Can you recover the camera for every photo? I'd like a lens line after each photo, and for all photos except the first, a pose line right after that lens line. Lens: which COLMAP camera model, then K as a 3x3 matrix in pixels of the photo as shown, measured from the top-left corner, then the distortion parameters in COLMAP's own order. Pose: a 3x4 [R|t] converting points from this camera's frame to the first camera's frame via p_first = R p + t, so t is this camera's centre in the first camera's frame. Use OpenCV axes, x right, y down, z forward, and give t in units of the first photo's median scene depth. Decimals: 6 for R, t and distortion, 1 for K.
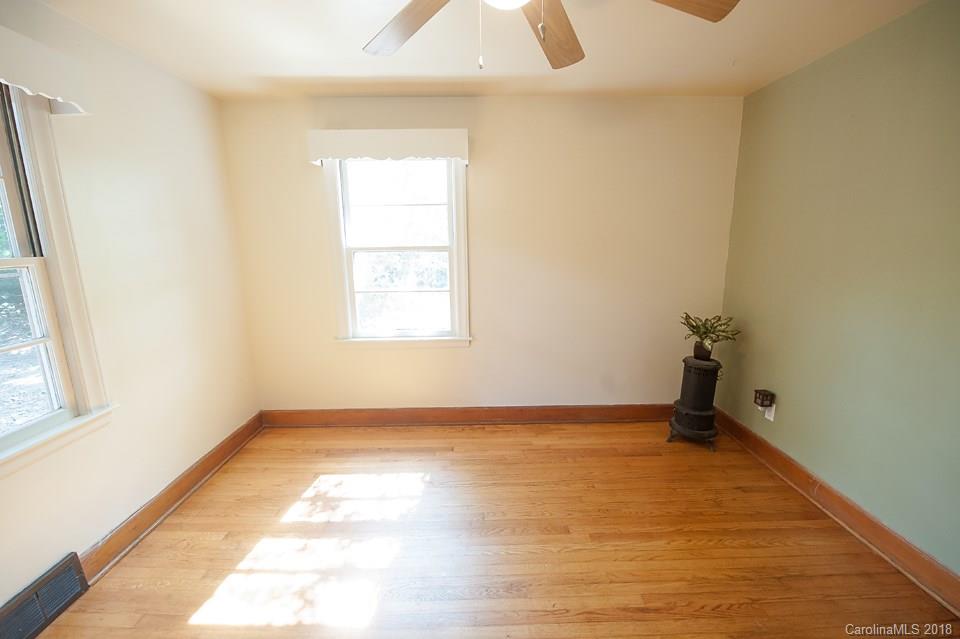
lens RADIAL K [[396.7, 0, 480.0], [0, 396.7, 319.5], [0, 0, 1]] dist [-0.020271, -0.000083]
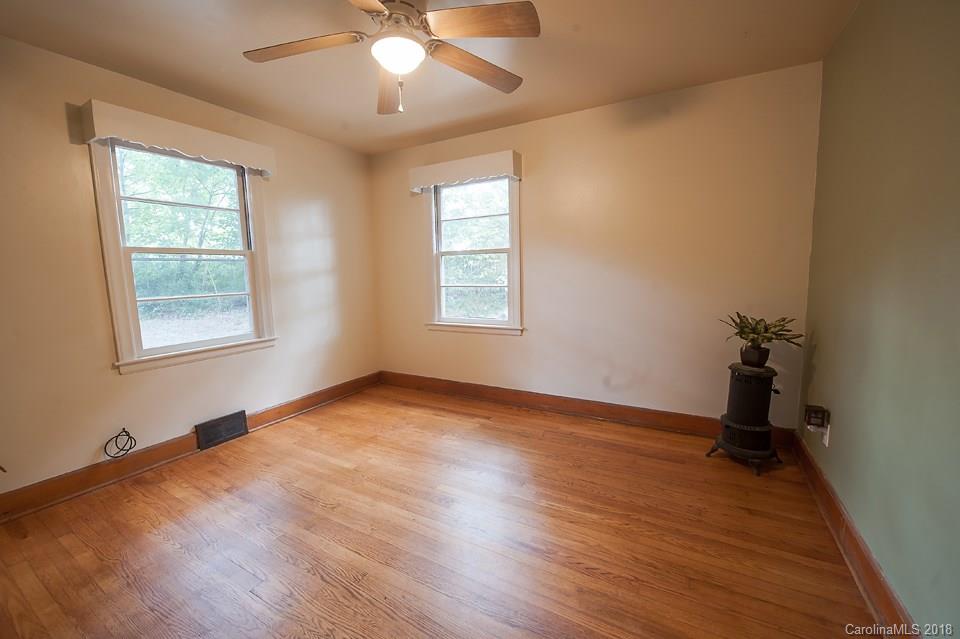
lens RADIAL K [[393.3, 0, 477.7], [0, 393.3, 319.0], [0, 0, 1]] dist [-0.017549, -0.000435]
pose [[0.860237, 0.053062, -0.507126, 0.477713], [-0.093294, 0.994161, -0.054231, 0.102229], [0.501287, 0.093963, 0.860164, -0.046219]]
